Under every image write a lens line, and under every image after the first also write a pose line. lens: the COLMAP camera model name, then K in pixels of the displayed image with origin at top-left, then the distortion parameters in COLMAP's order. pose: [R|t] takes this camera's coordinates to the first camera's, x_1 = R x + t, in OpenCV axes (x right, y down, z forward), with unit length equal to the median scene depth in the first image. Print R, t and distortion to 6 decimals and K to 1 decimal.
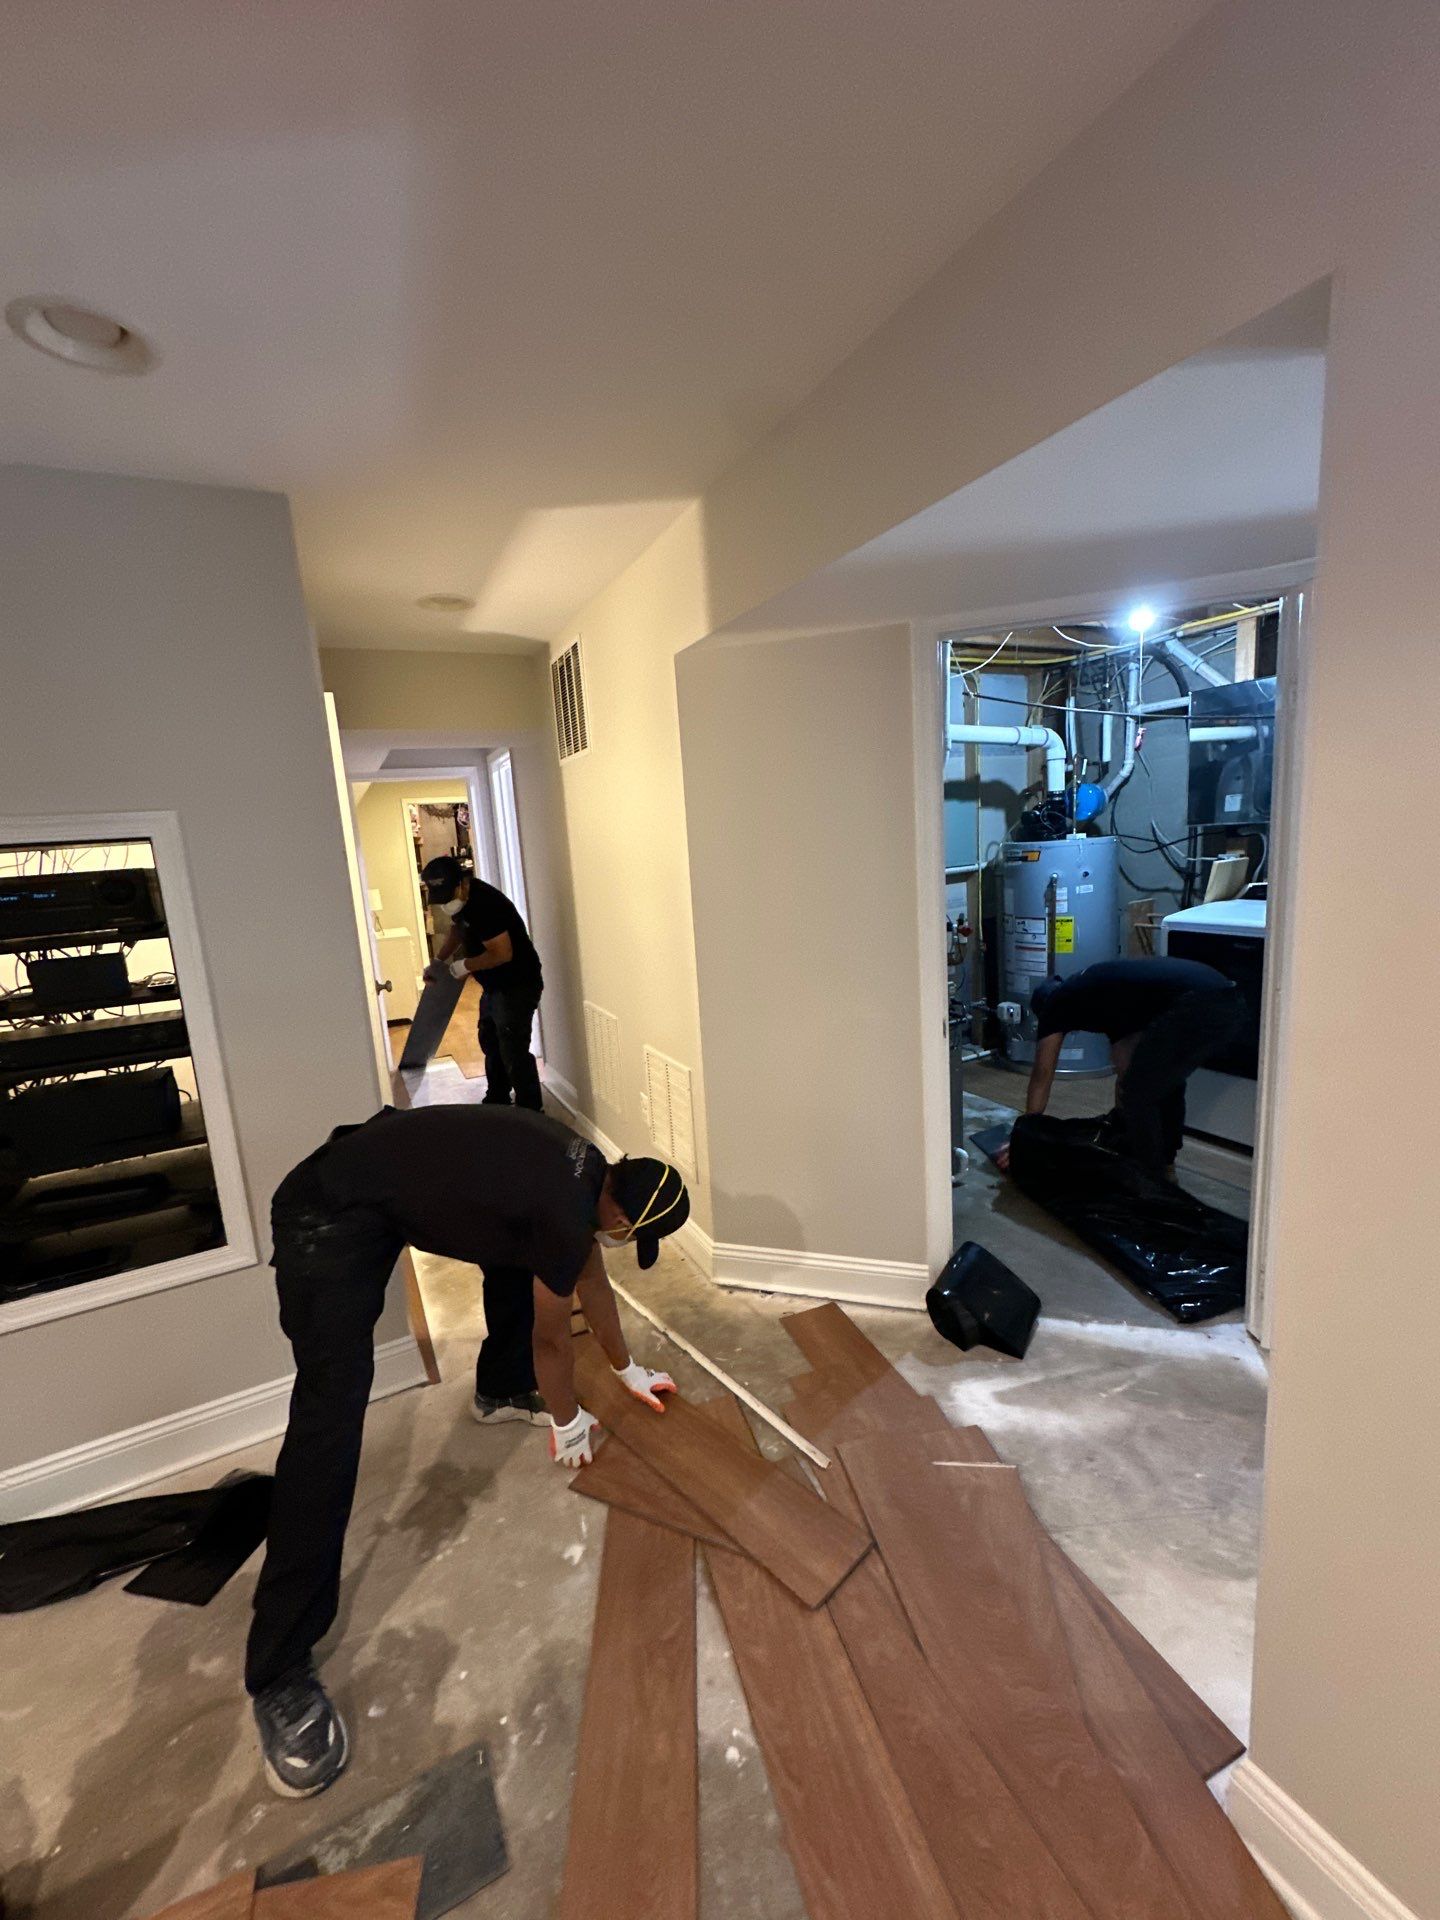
lens RADIAL K [[764.9, 0, 723.1], [0, 764.9, 956.4], [0, 0, 1]] dist [-0.000872, 0.000012]
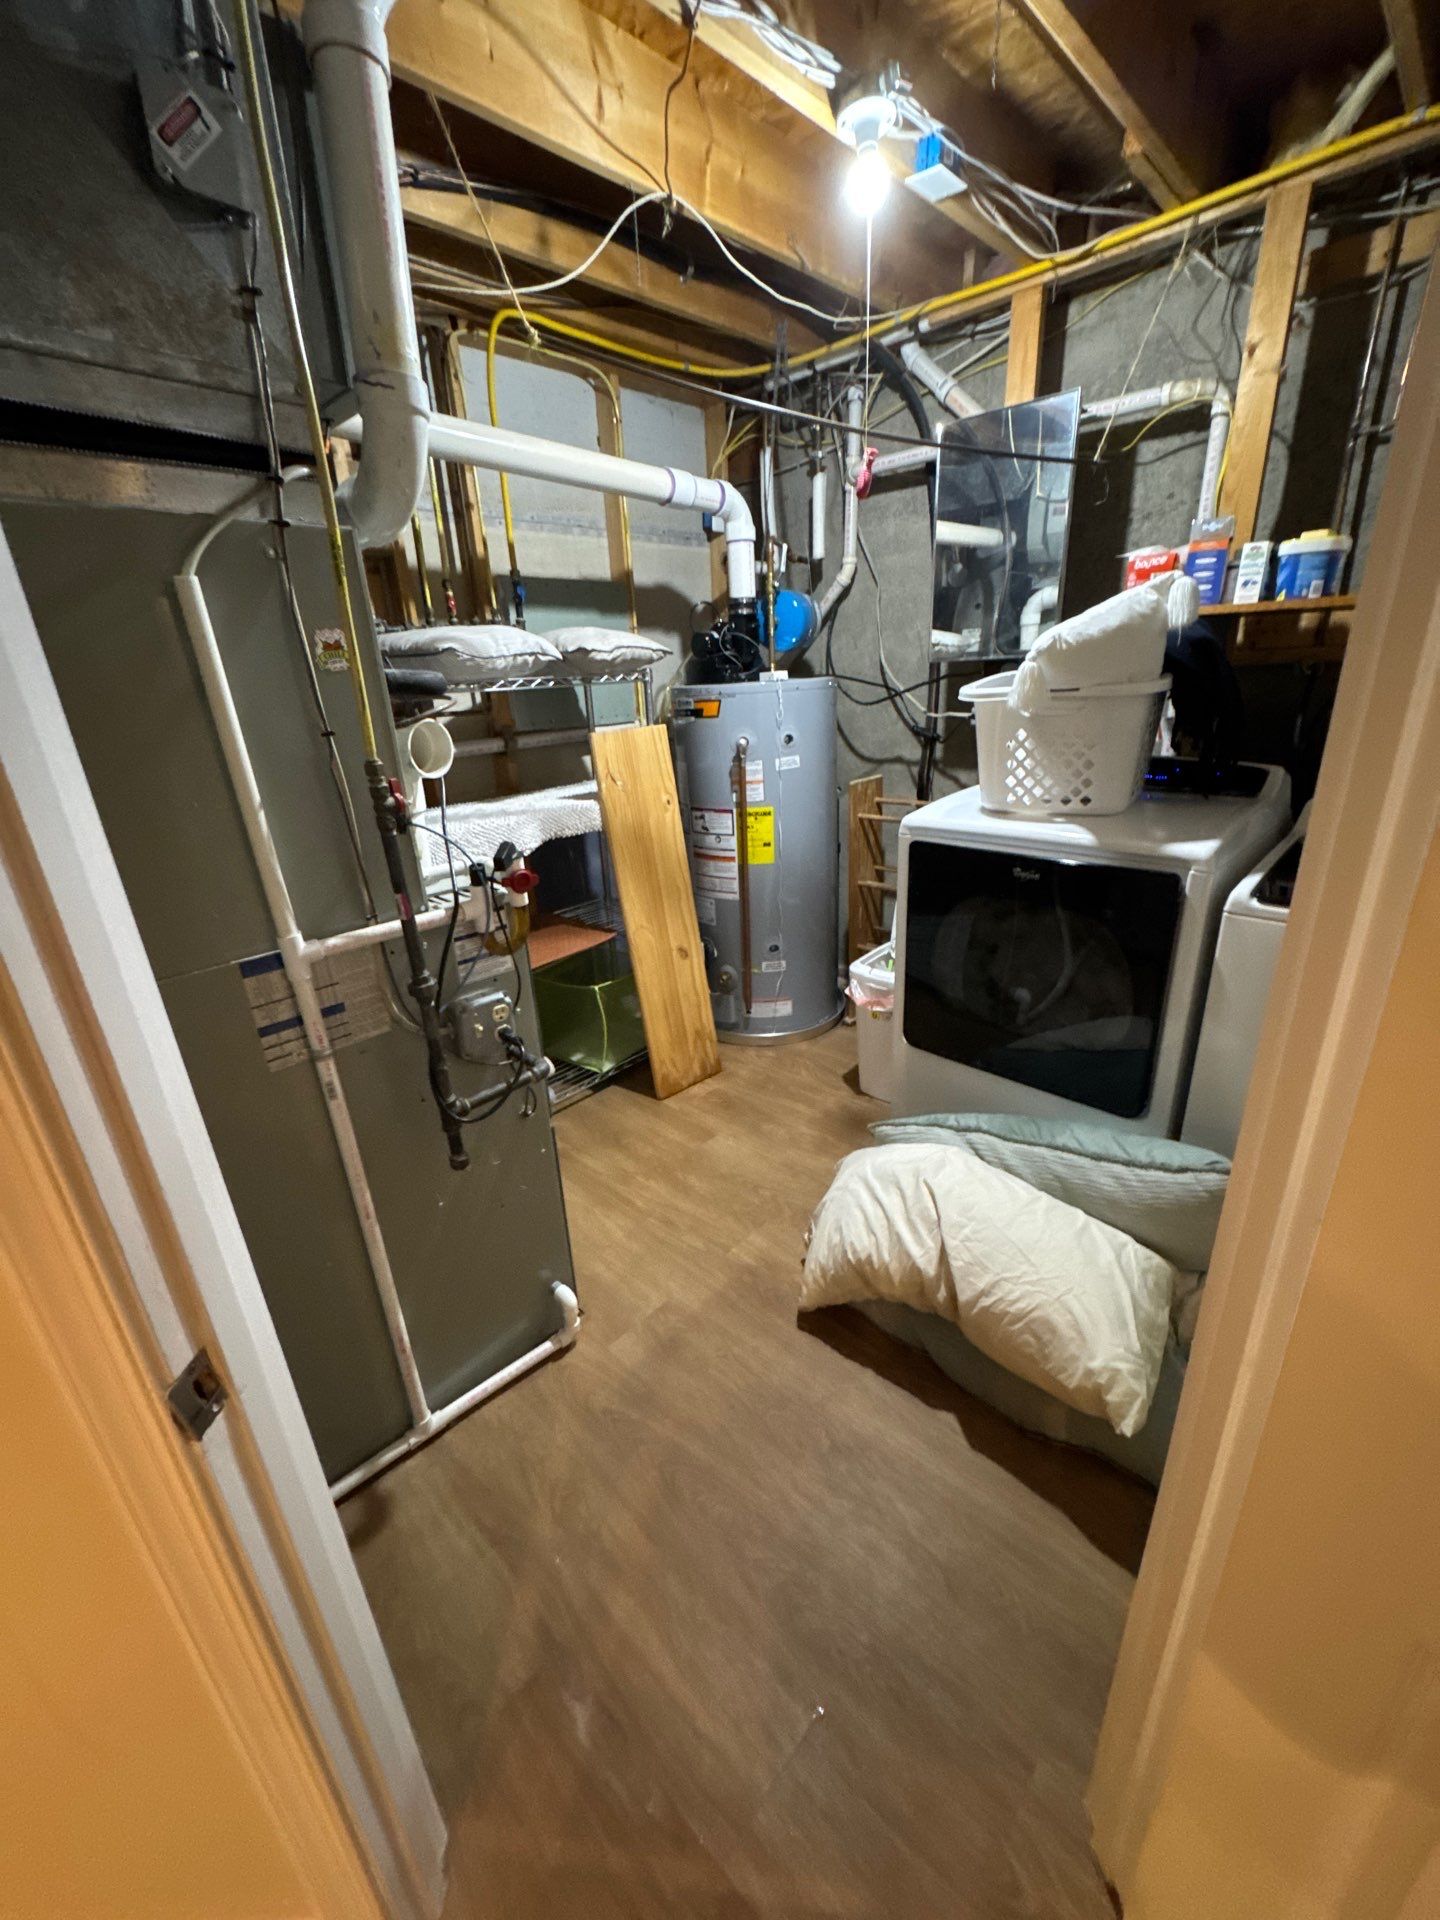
lens RADIAL K [[764.9, 0, 718.3], [0, 764.9, 961.5], [0, 0, 1]] dist [-0.000872, 0.000012]
pose [[0.949737, -0.093569, 0.298737, 0.204877], [0.037654, 0.981502, 0.187713, -0.045759], [-0.310775, -0.167029, 0.935692, 0.380464]]
